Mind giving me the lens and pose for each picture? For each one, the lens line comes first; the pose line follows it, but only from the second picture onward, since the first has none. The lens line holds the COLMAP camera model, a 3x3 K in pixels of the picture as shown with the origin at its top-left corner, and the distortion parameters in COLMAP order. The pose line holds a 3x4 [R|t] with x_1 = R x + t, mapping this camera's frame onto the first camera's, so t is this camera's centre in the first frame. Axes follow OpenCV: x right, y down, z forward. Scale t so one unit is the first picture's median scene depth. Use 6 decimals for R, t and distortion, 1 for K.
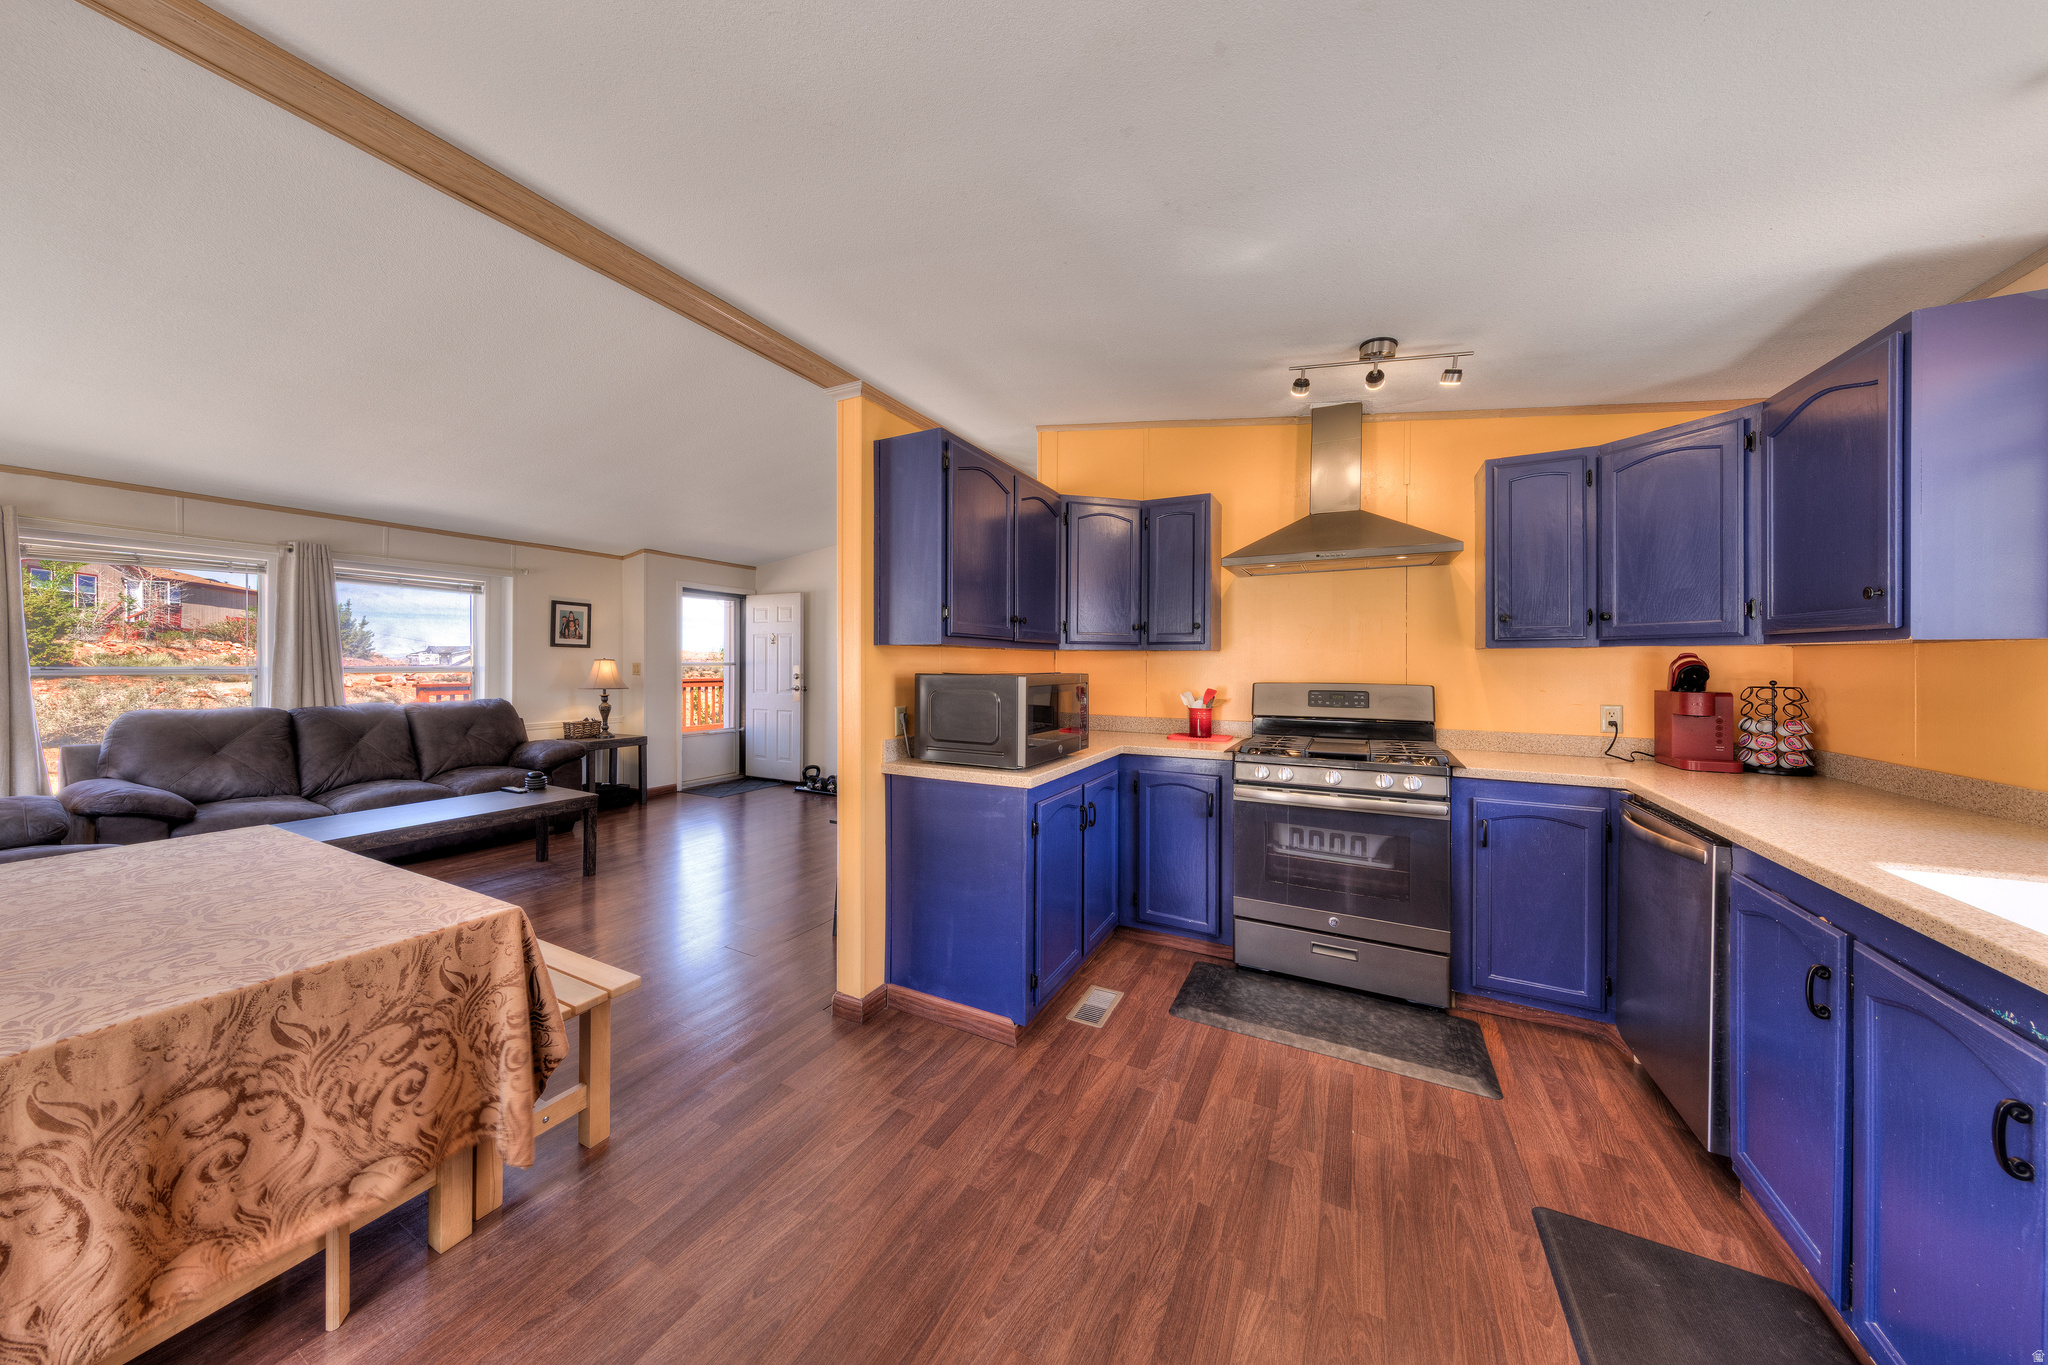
lens RADIAL K [[671.4, 0, 1016.0], [0, 671.4, 658.8], [0, 0, 1]] dist [0.002381, -0.000154]
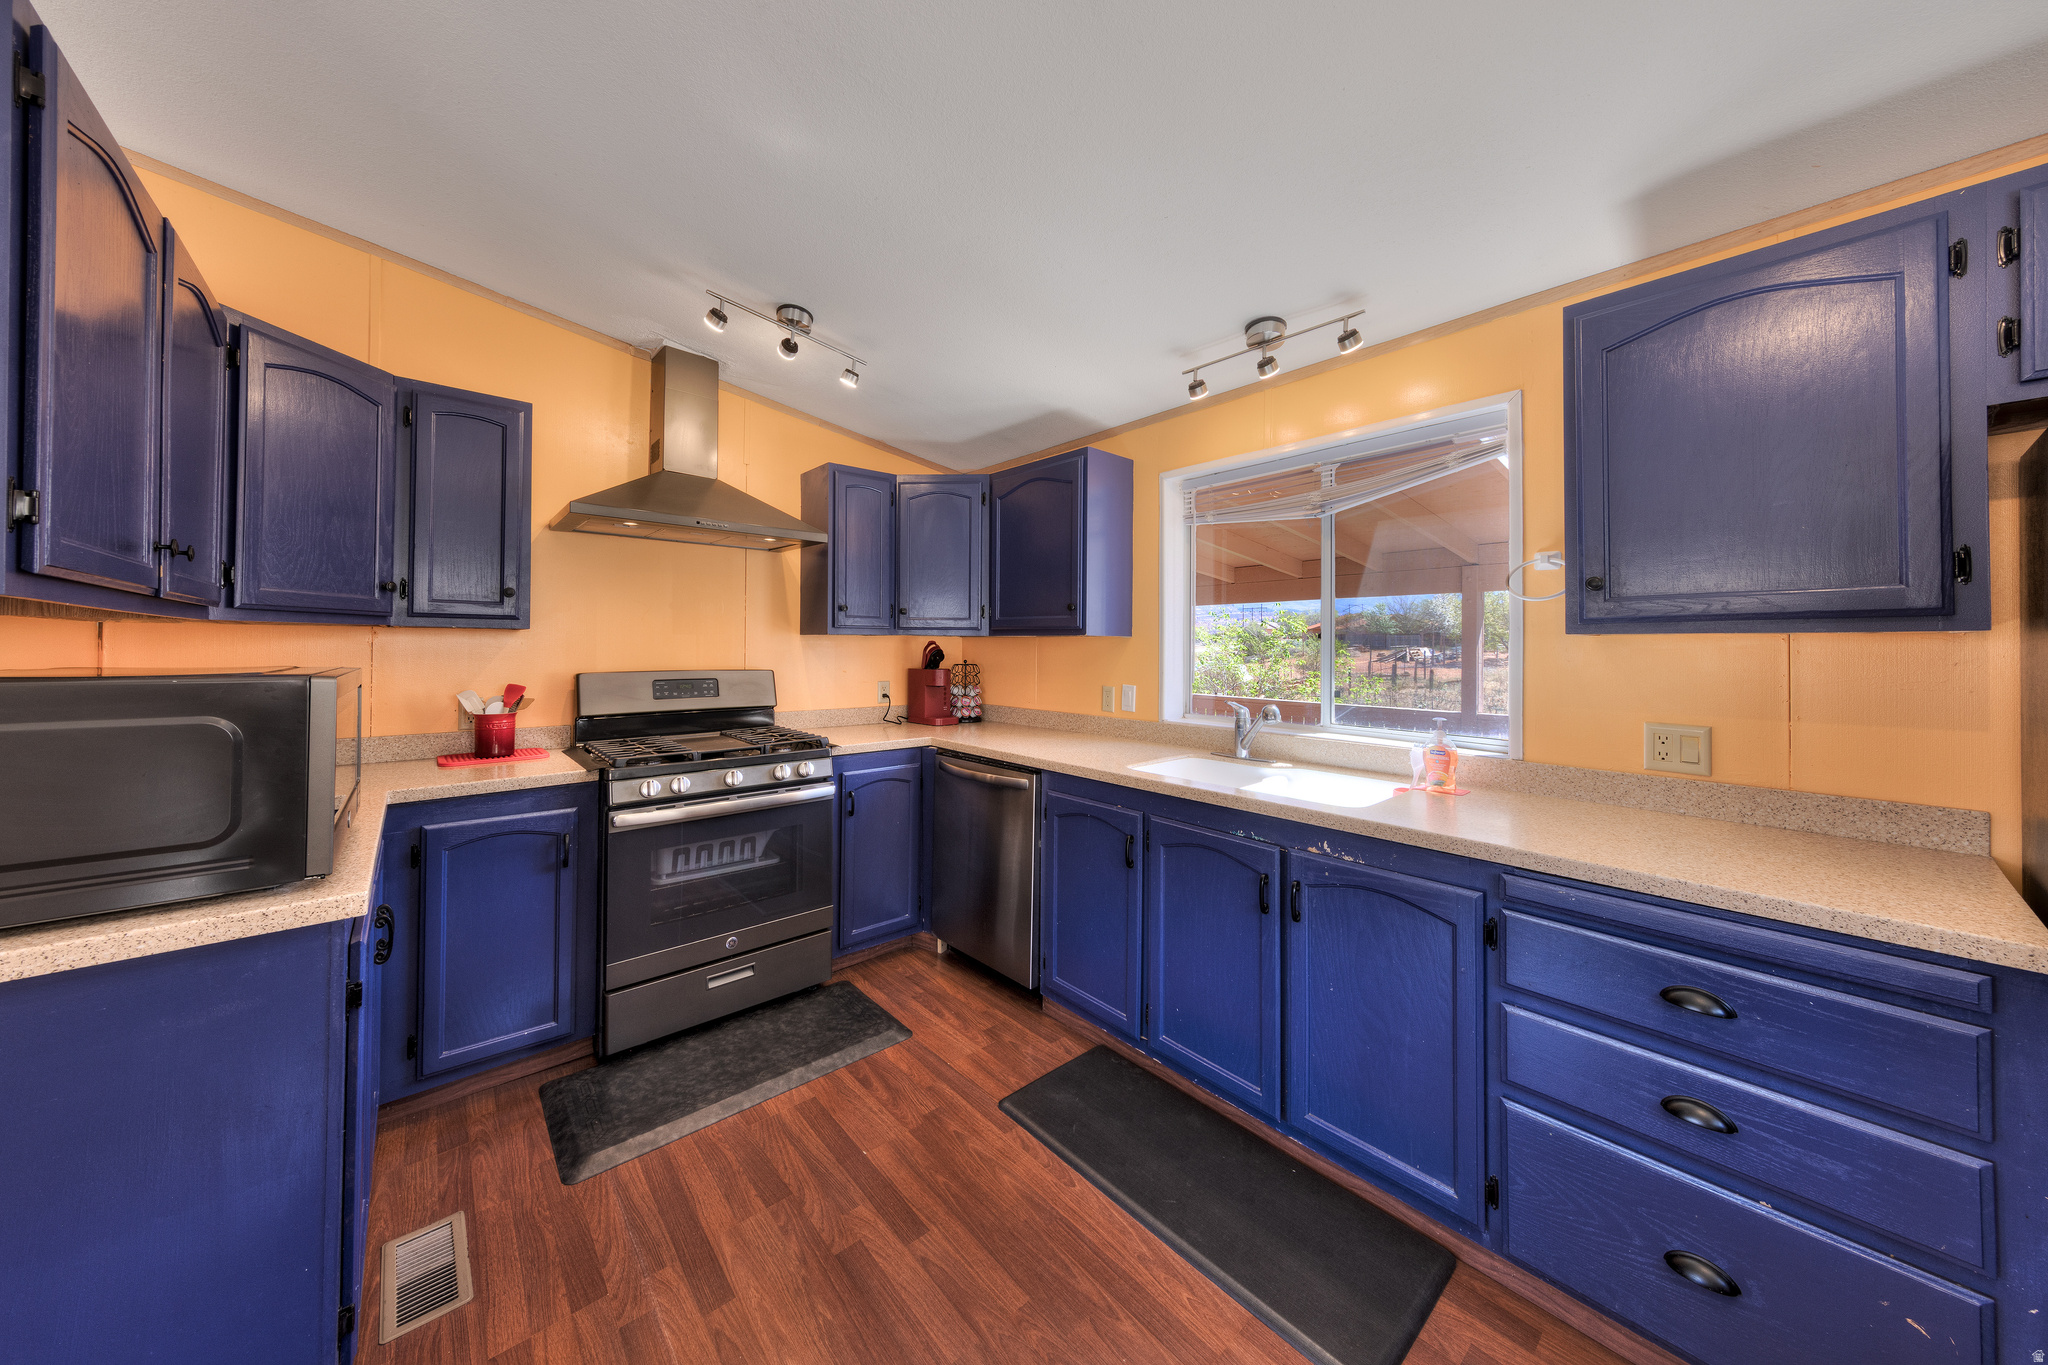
lens RADIAL K [[671.4, 0, 996.2], [0, 671.4, 639.7], [0, 0, 1]] dist [0.002381, -0.000154]
pose [[0.367624, 0.011927, 0.929898, -0.235513], [-0.009728, 0.999912, -0.008979, 0.000084], [-0.929923, -0.005745, 0.367708, 0.379698]]
